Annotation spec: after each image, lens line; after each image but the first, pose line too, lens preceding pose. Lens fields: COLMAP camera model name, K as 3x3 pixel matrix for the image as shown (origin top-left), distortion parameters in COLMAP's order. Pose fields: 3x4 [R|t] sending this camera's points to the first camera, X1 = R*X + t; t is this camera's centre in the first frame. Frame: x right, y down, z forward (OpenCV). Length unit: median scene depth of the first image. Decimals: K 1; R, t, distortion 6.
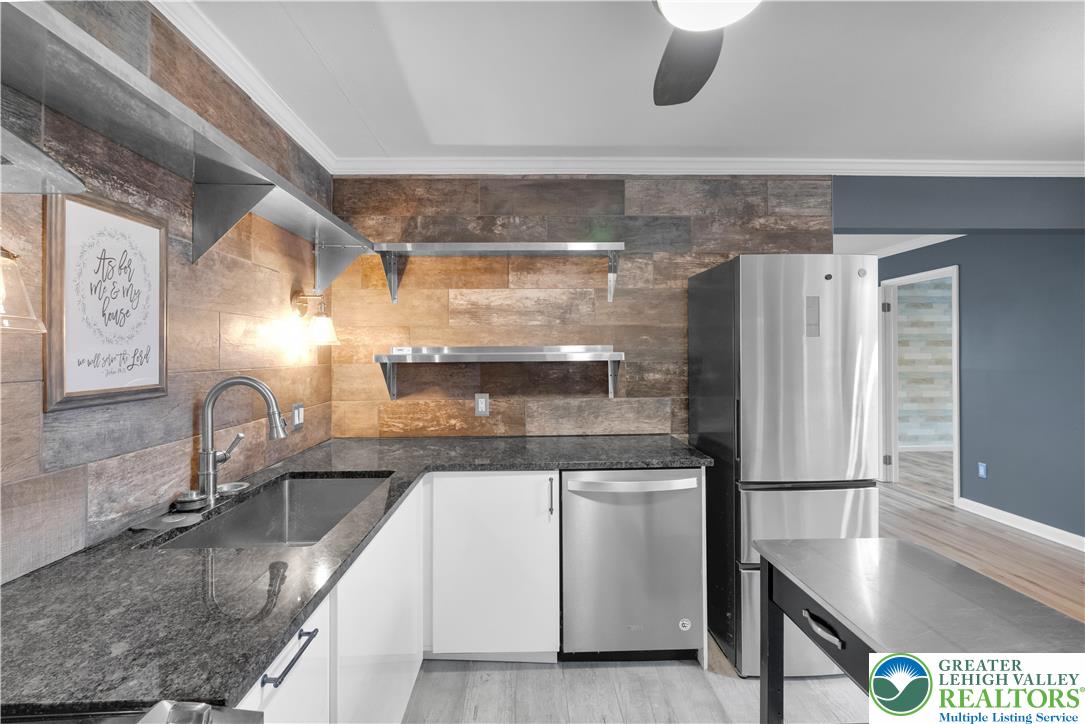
lens RADIAL K [[477.4, 0, 545.2], [0, 477.4, 353.6], [0, 0, 1]] dist [0.000668, 0.000279]
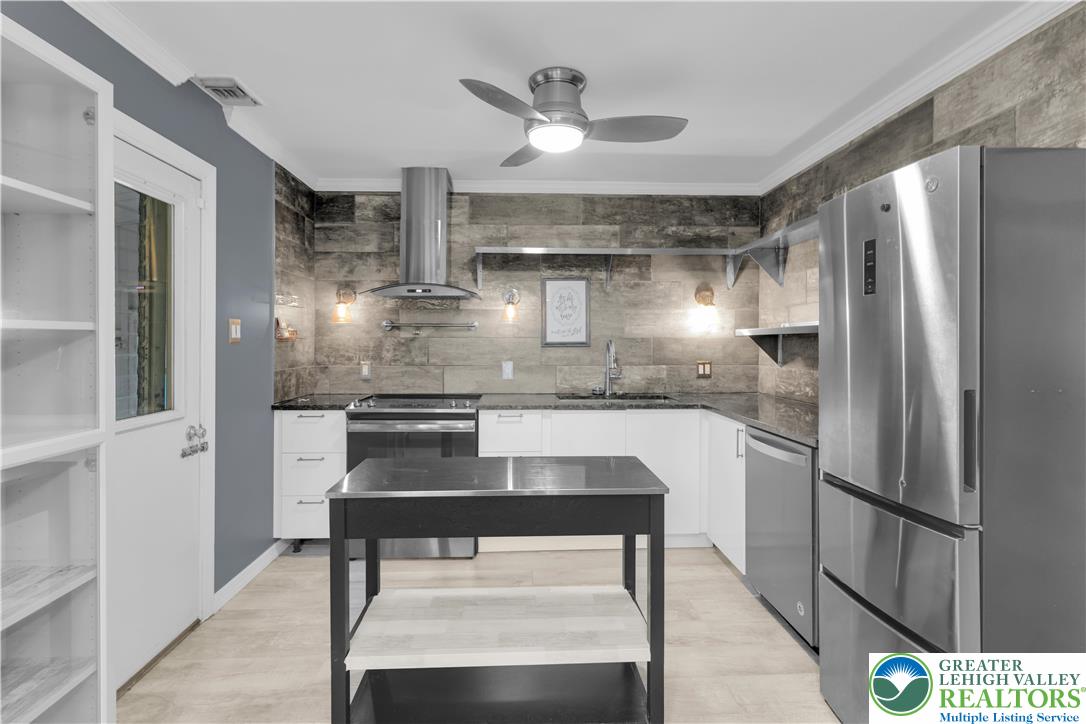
lens RADIAL K [[549.1, 0, 541.8], [0, 549.1, 343.2], [0, 0, 1]] dist [0.000491, 0.000318]
pose [[0.011650, 0.007360, -0.999905, 1.460704], [0.000322, 0.999973, 0.007364, 0.035548], [0.999932, -0.000408, 0.011648, 0.502373]]
